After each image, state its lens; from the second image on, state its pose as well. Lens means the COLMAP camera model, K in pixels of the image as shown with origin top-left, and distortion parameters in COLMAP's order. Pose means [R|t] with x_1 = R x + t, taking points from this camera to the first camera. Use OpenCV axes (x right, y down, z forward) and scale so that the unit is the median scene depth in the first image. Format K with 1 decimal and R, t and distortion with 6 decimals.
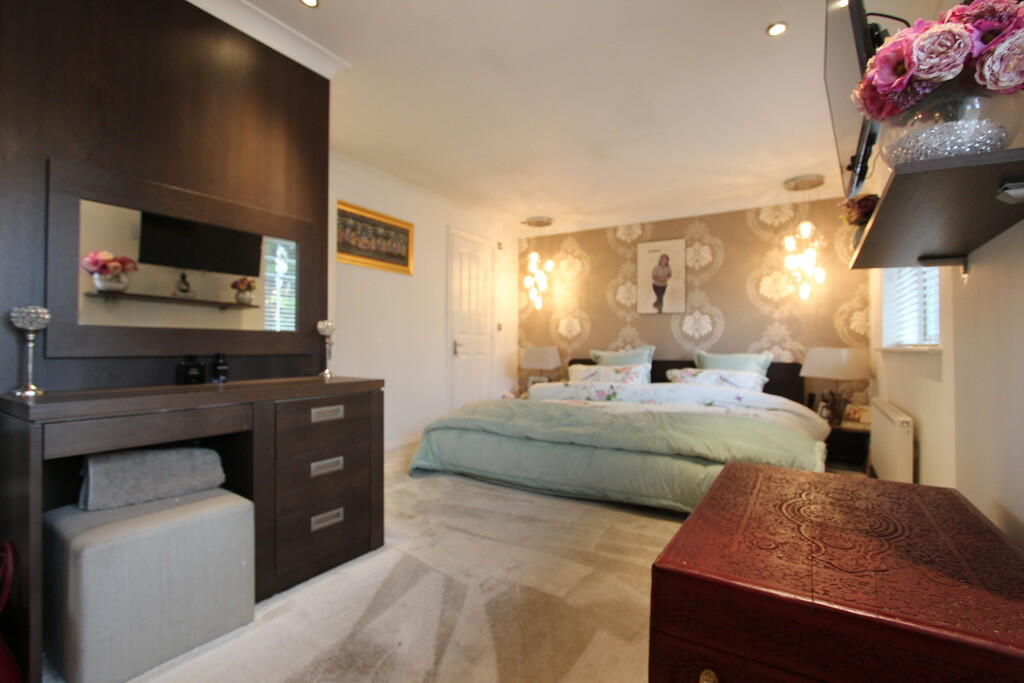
lens RADIAL K [[476.5, 0, 501.7], [0, 476.5, 342.7], [0, 0, 1]] dist [-0.020526, 0.005457]
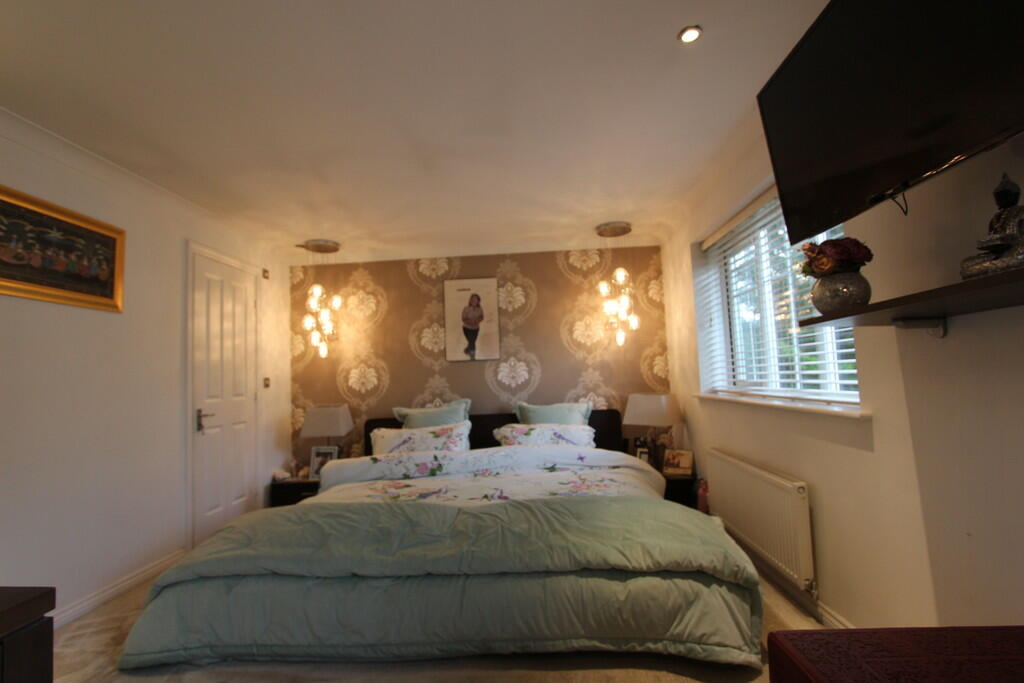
lens RADIAL K [[476.5, 0, 501.7], [0, 476.5, 342.7], [0, 0, 1]] dist [-0.020526, 0.005457]
pose [[0.873214, -0.008534, 0.487262, -0.051525], [0.043829, 0.997170, -0.061079, -0.040384], [-0.485362, 0.074691, 0.871117, 0.216247]]
